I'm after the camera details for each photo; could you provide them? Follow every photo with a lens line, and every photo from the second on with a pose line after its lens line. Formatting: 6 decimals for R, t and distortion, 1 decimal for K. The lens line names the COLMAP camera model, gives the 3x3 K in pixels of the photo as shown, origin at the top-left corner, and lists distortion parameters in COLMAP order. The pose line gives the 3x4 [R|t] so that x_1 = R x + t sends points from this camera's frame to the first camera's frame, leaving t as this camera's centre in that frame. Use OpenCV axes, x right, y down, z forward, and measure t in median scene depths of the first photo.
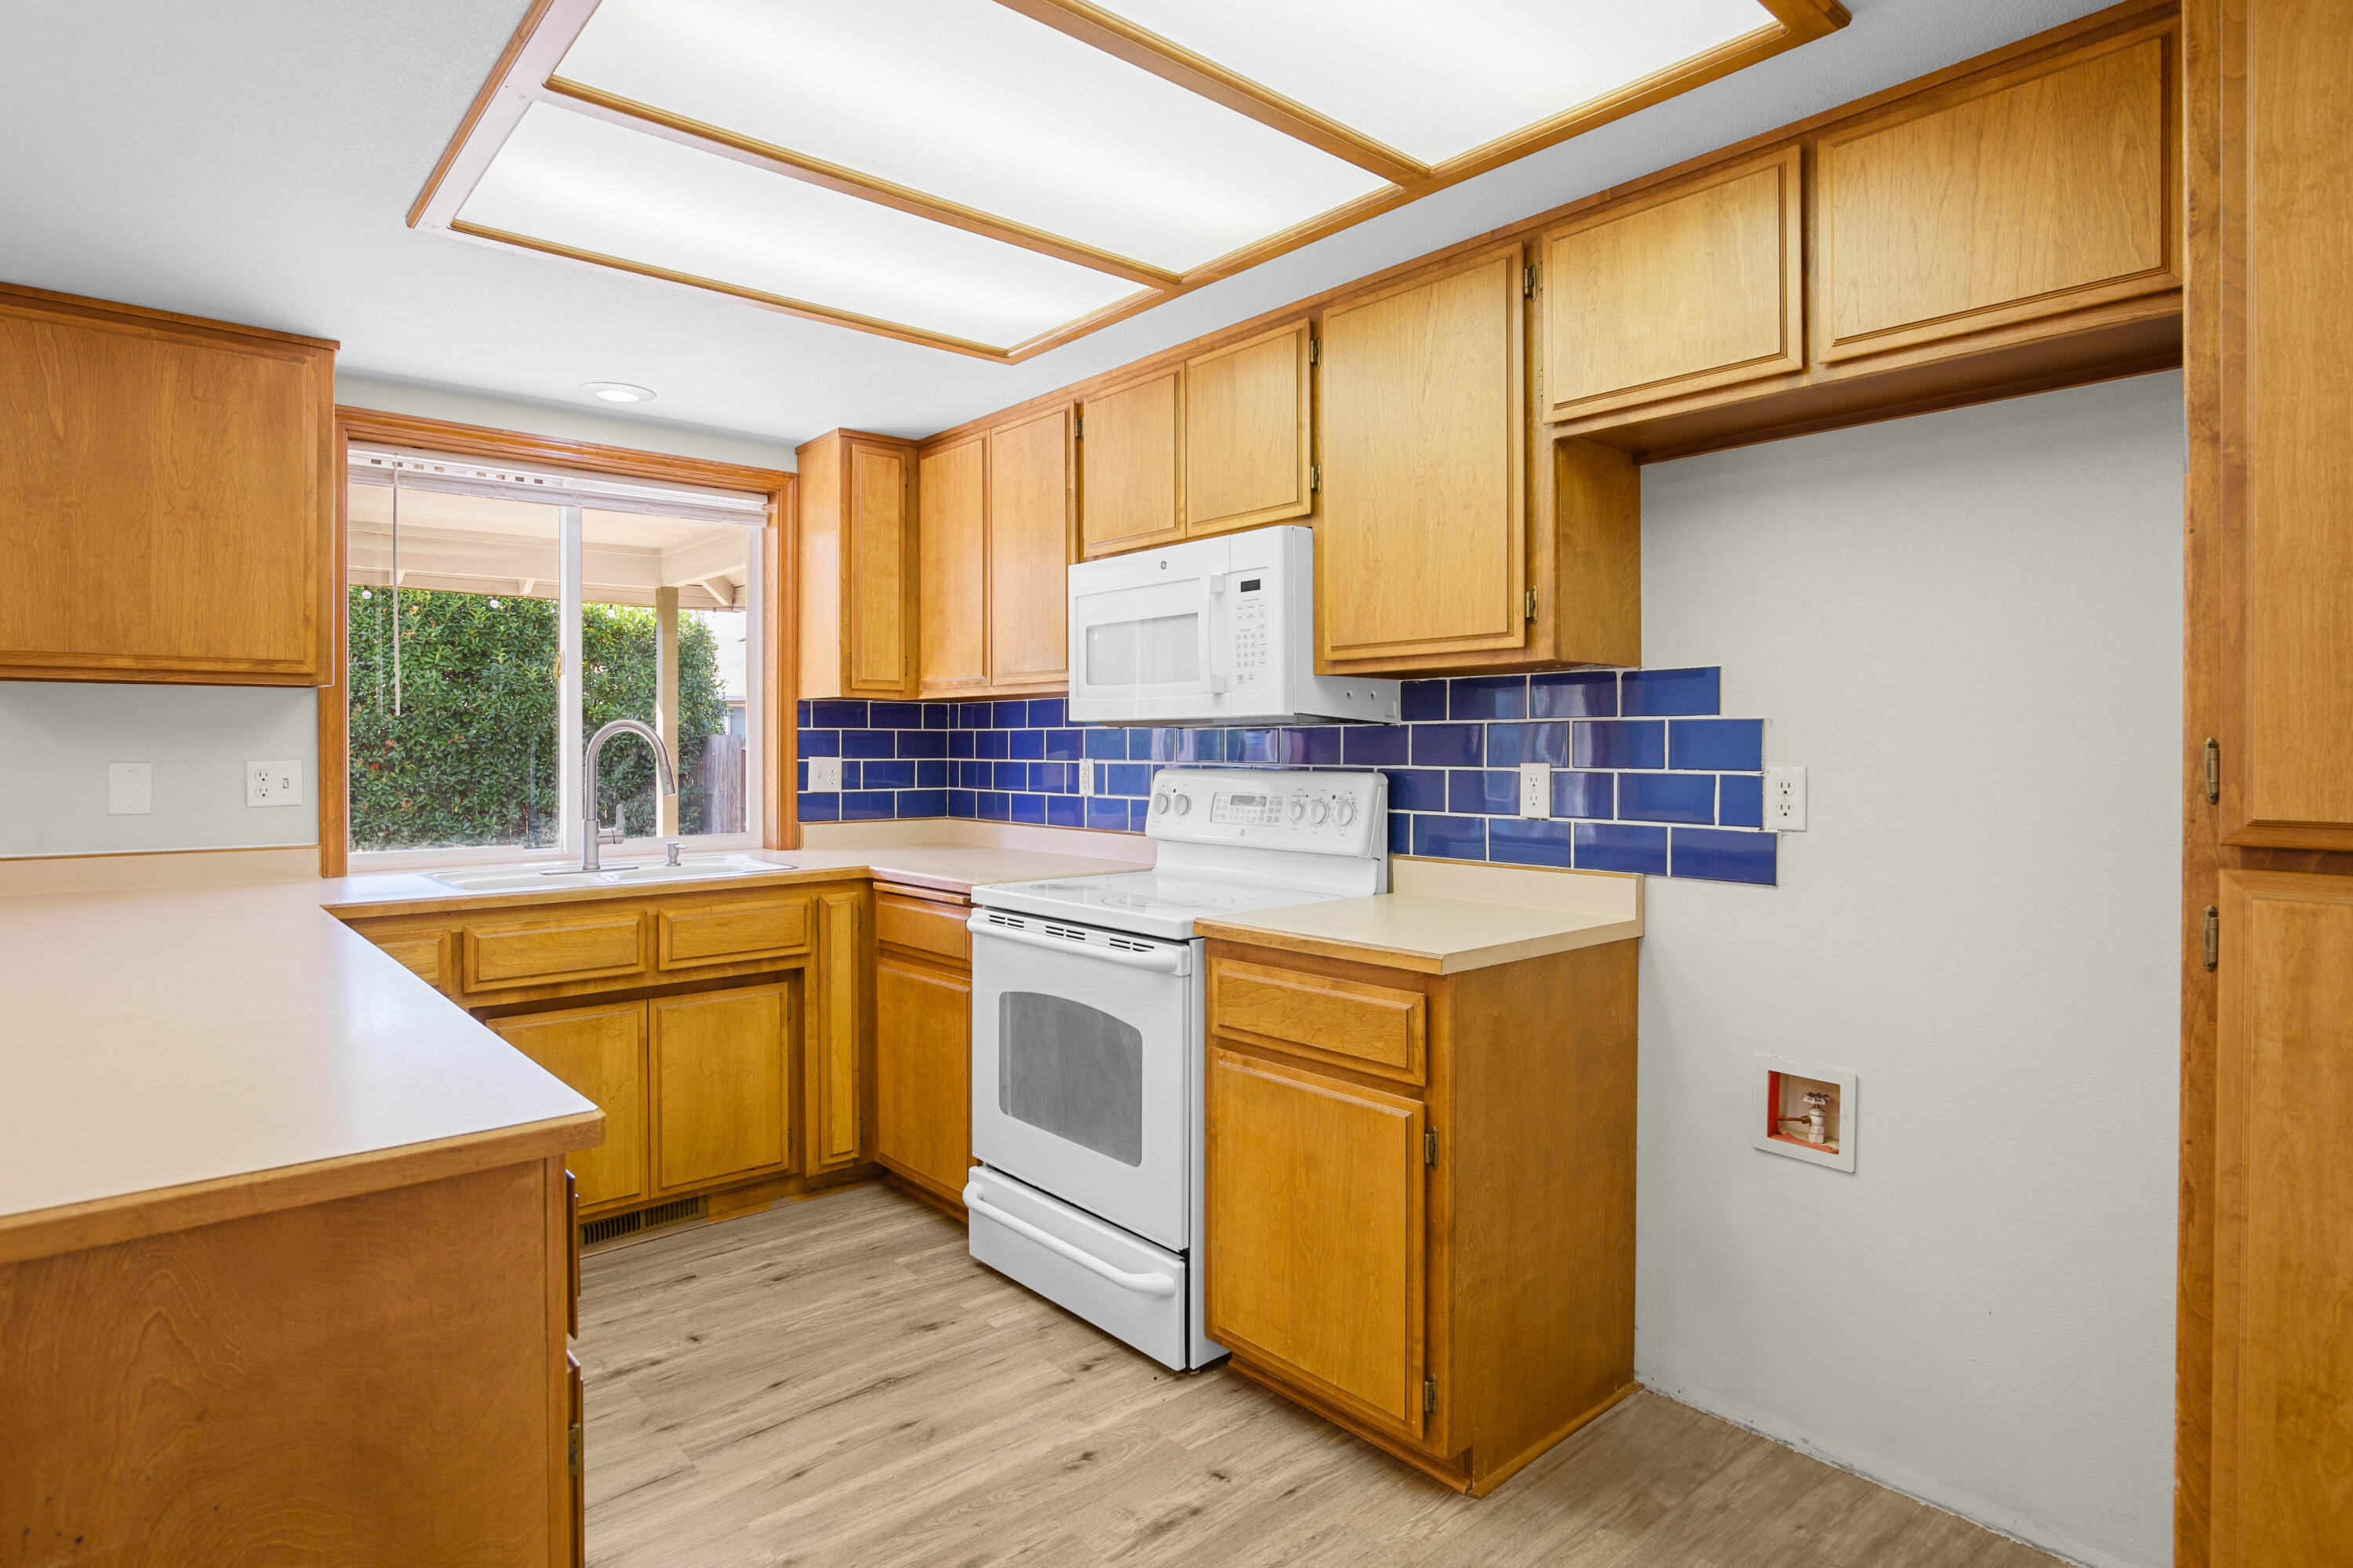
lens RADIAL K [[1250.4, 0, 1169.9], [0, 1250.4, 750.5], [0, 0, 1]] dist [-0.001679, 0.000065]
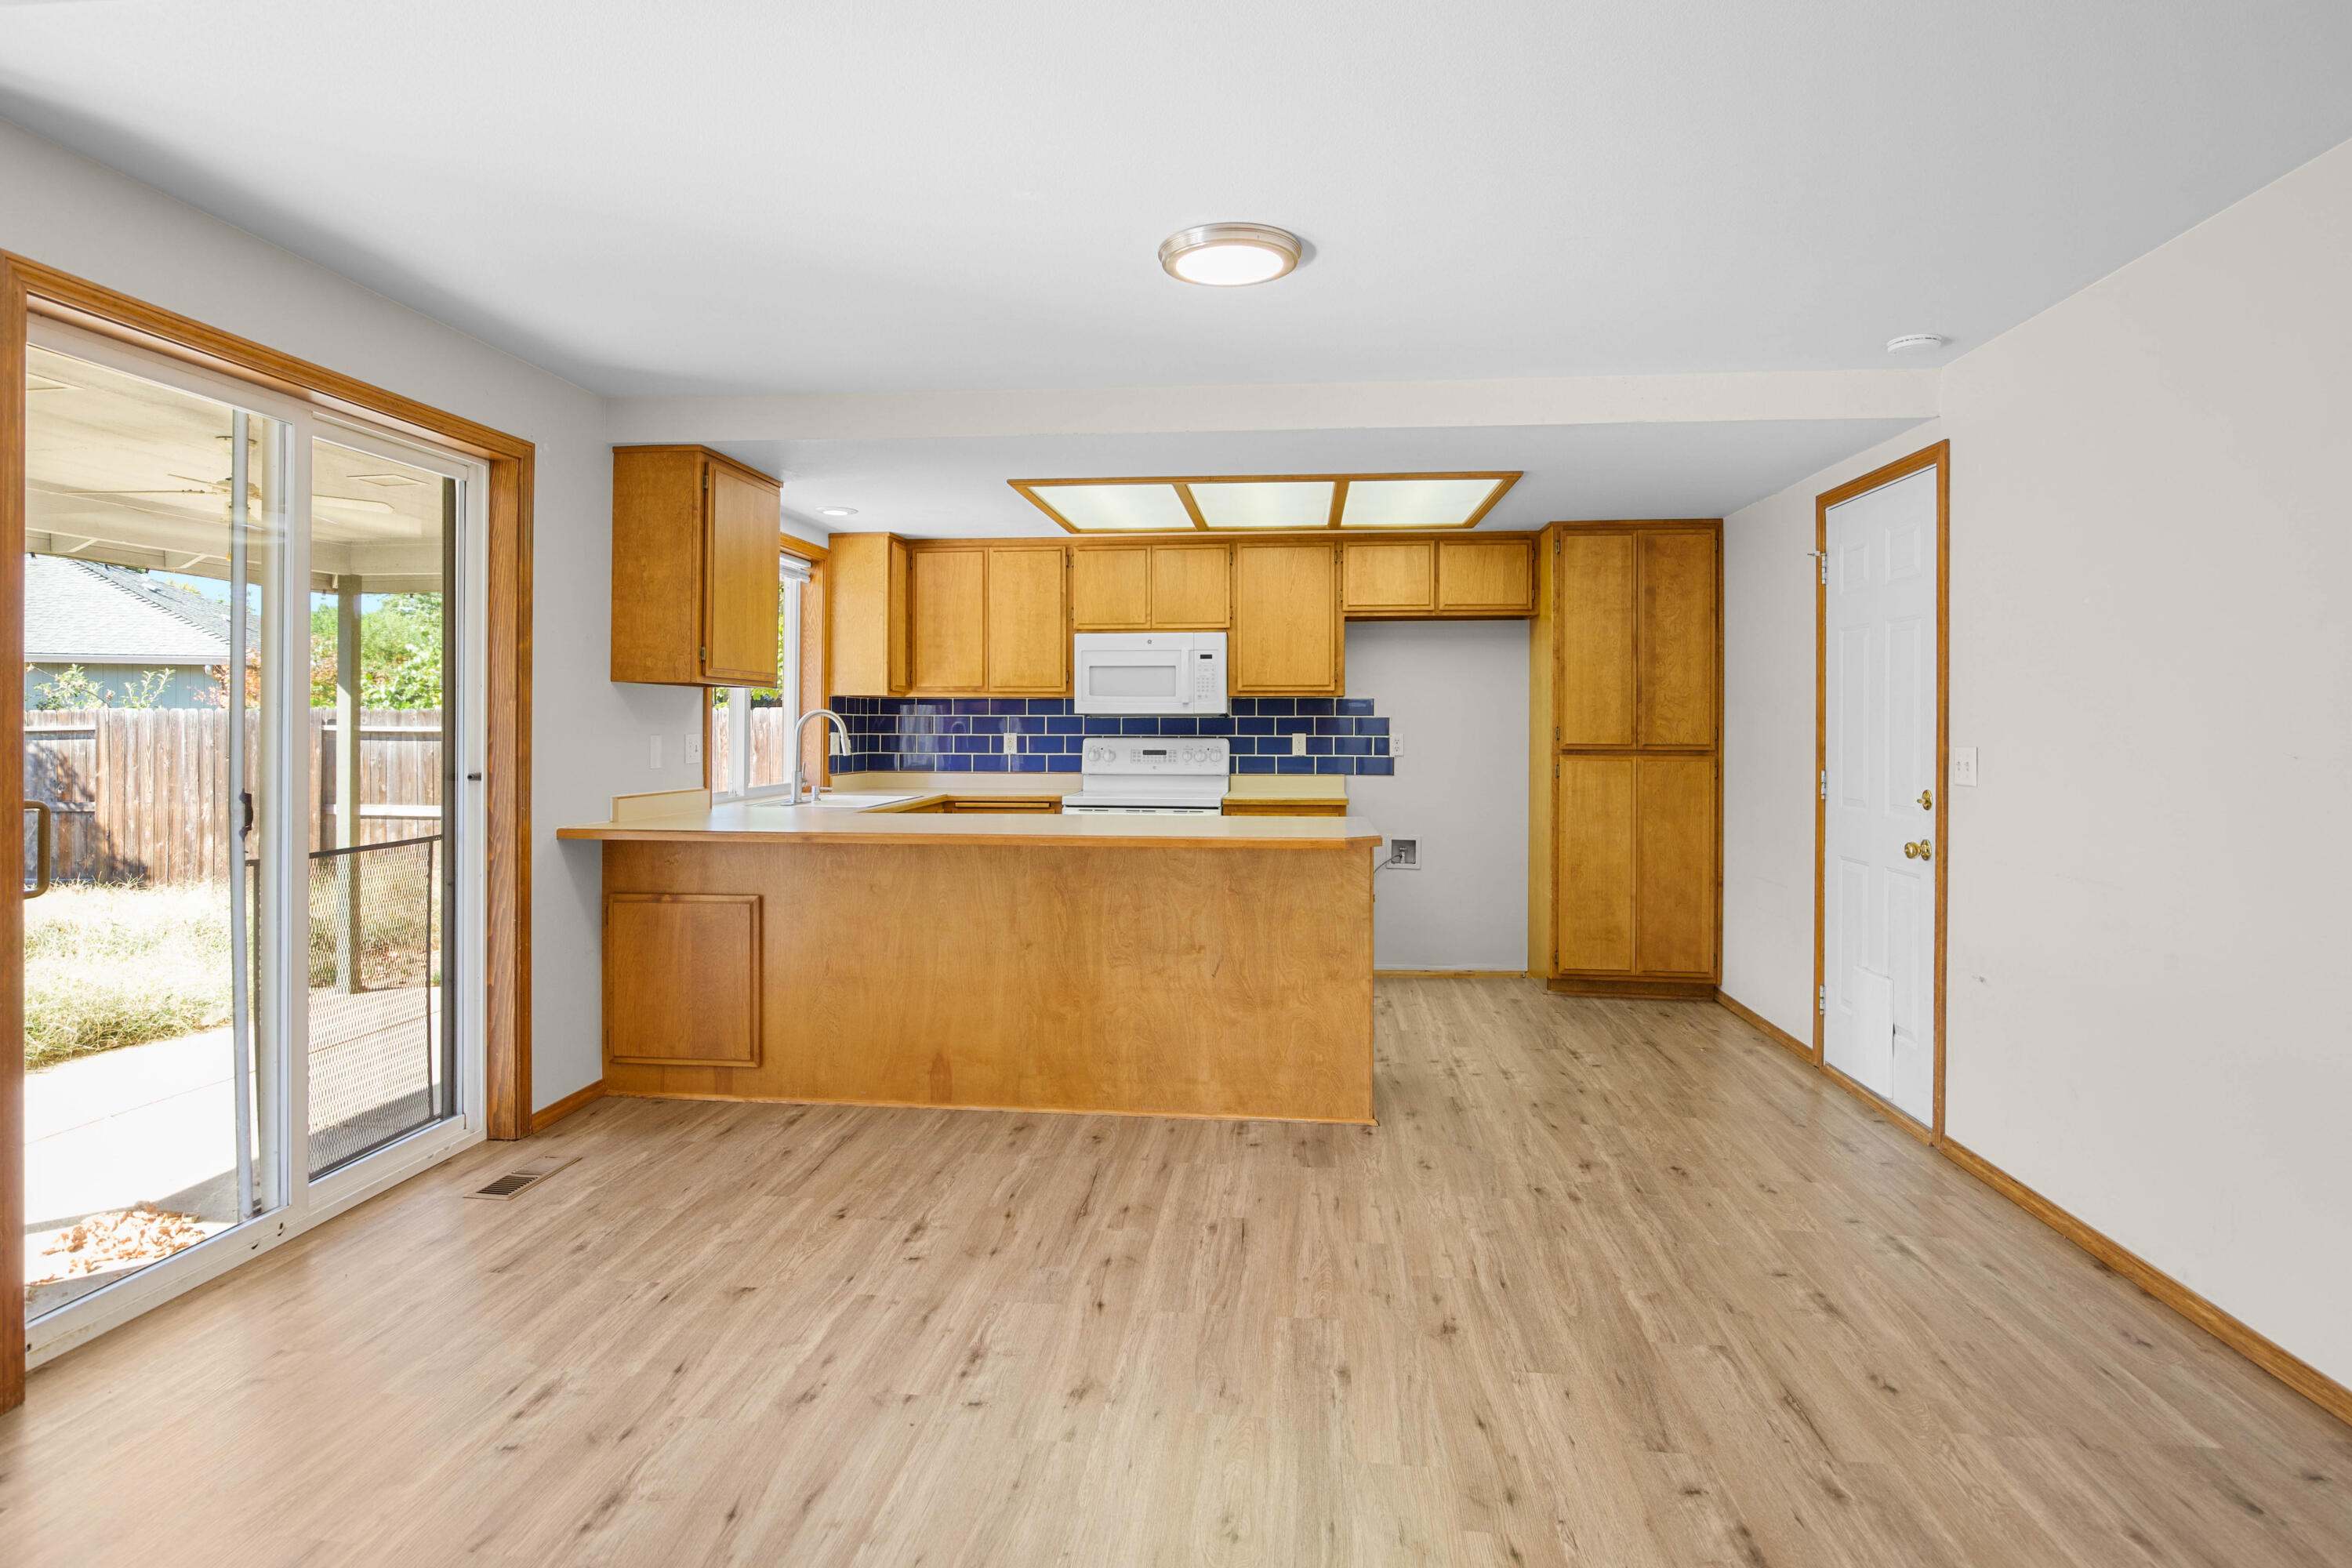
lens RADIAL K [[1255.9, 0, 1170.4], [0, 1255.9, 722.6], [0, 0, 1]] dist [-0.012260, 0.000652]
pose [[0.726313, 0.002030, 0.687361, -1.582987], [-0.000562, 0.999997, -0.002360, -0.005914], [-0.687364, 0.001327, 0.726312, -0.634856]]
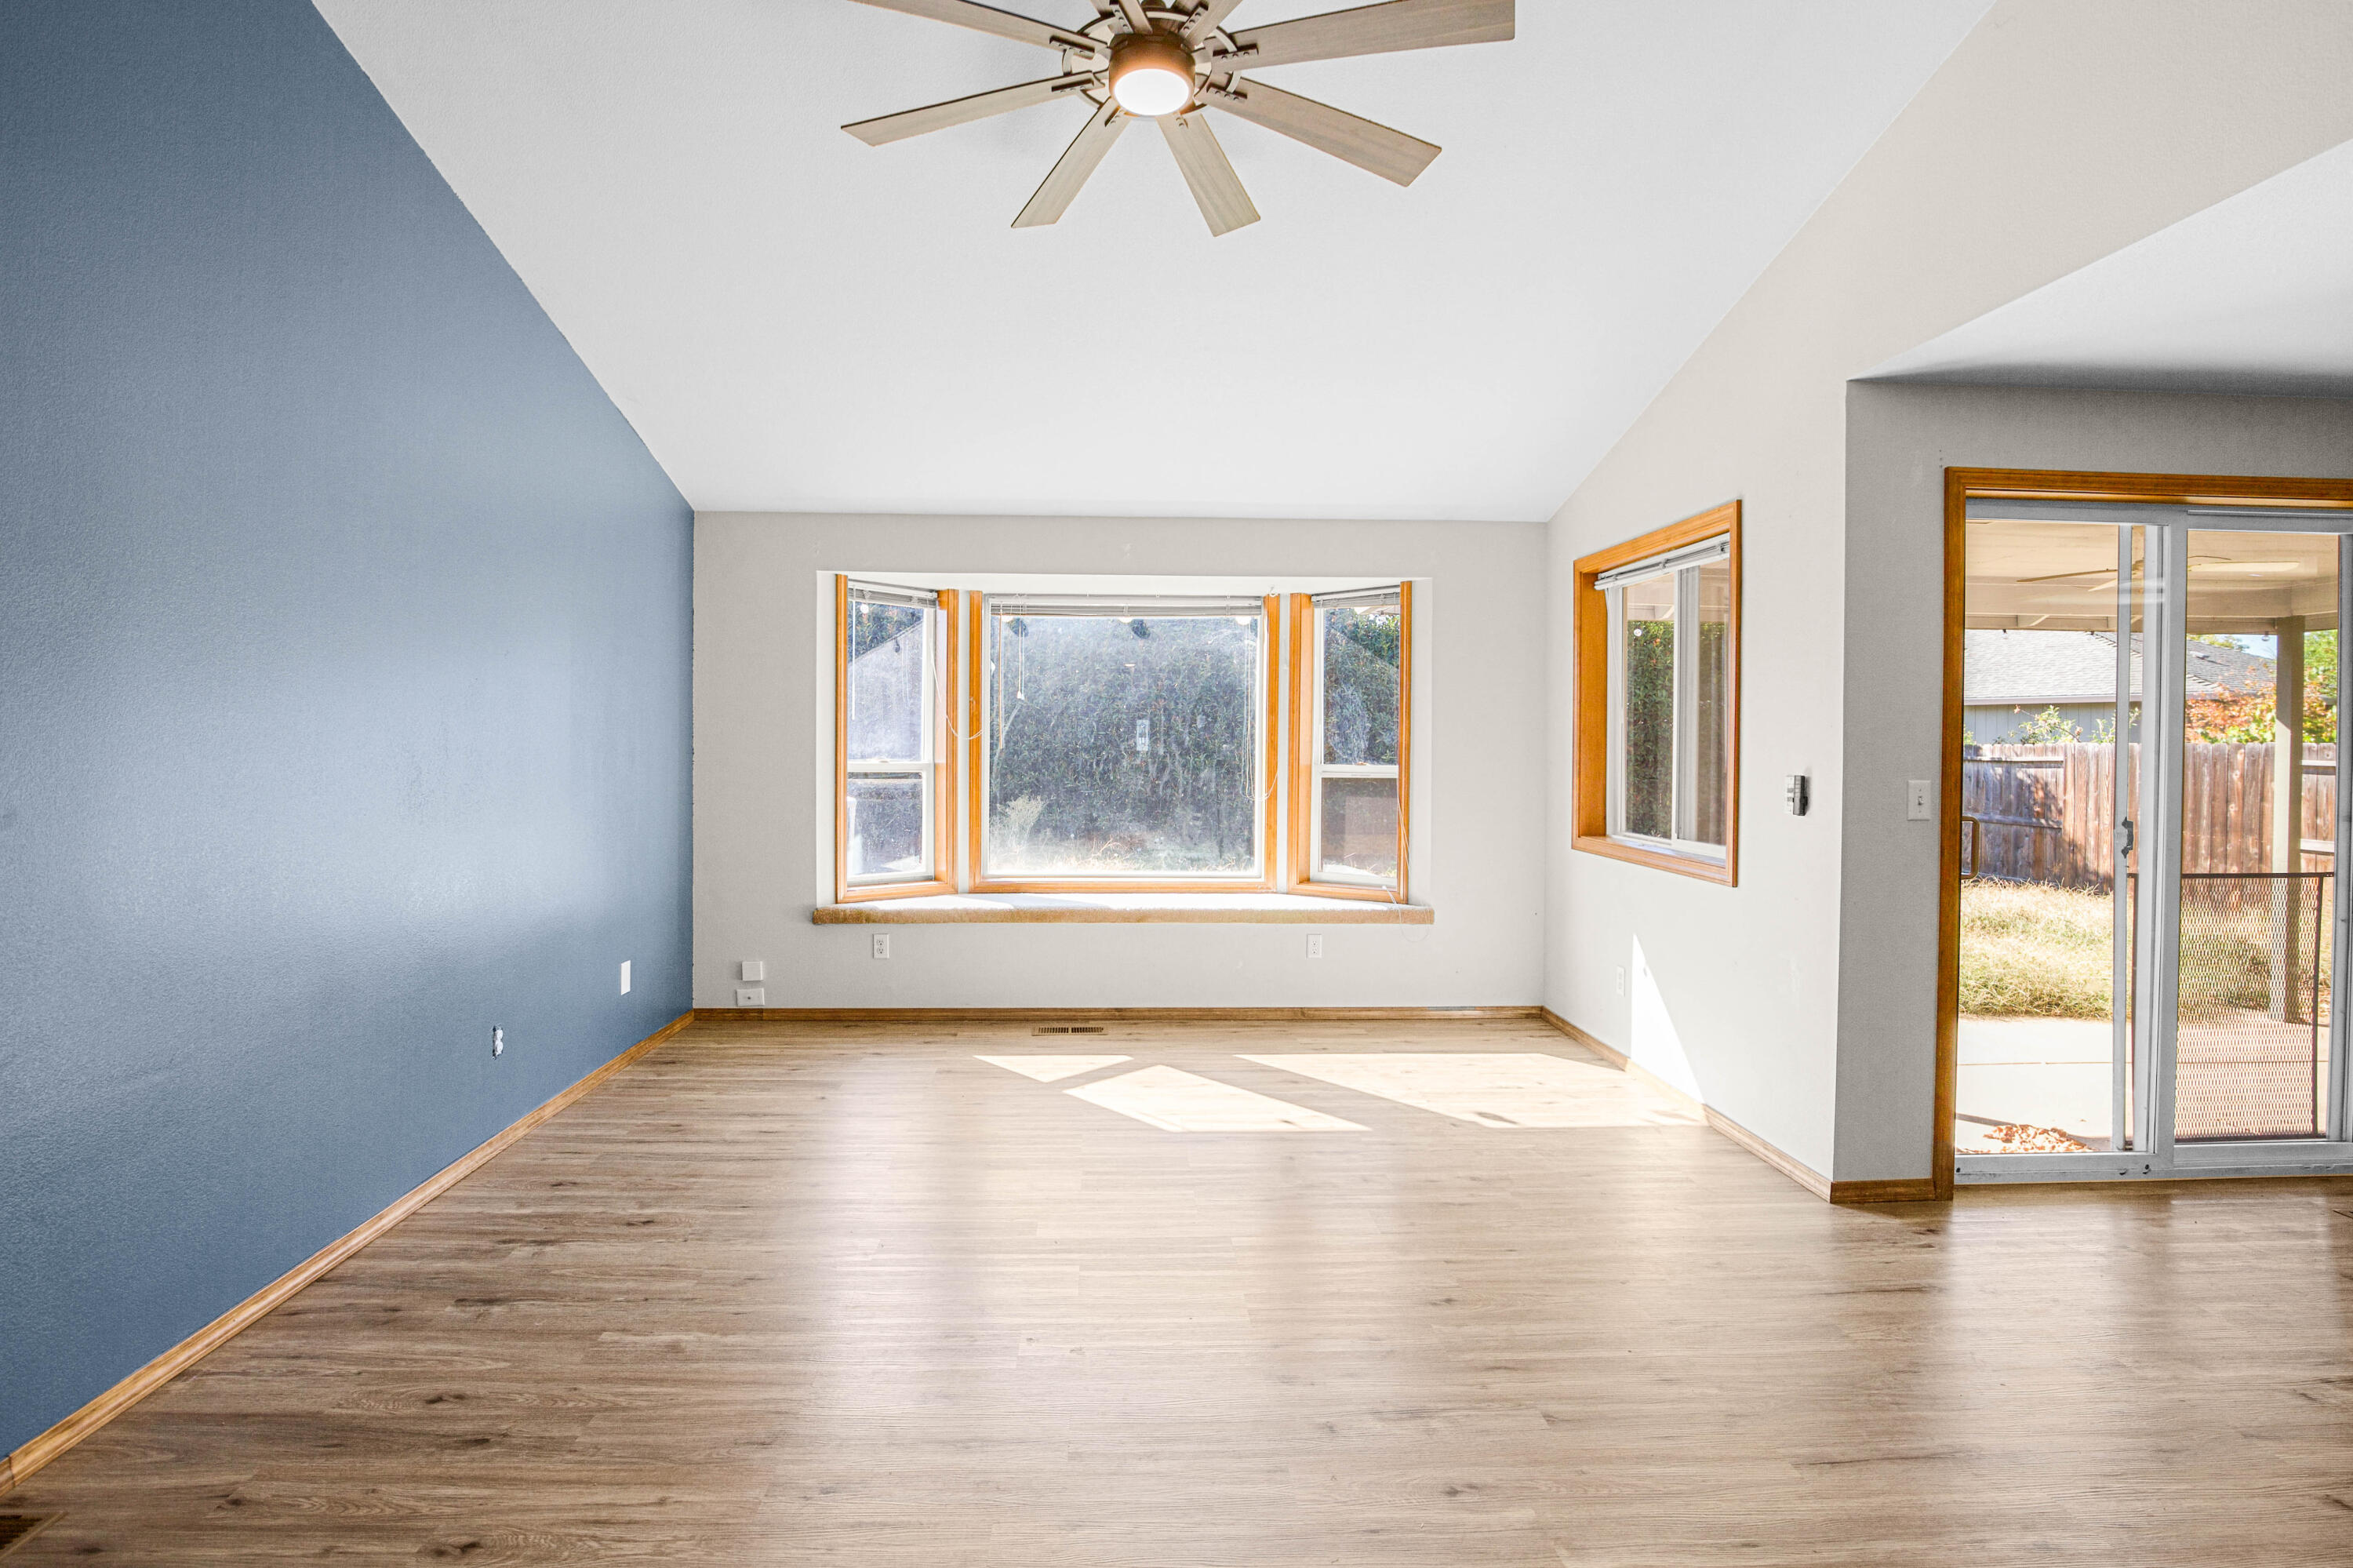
lens RADIAL K [[1108.4, 0, 1146.5], [0, 1108.4, 751.1], [0, 0, 1]] dist [-0.021160, 0.000145]
pose [[0.788244, 0.012315, -0.615239, -1.533828], [-0.010308, 0.999924, 0.006809, -0.021703], [0.615276, 0.000975, 0.788311, -0.939040]]
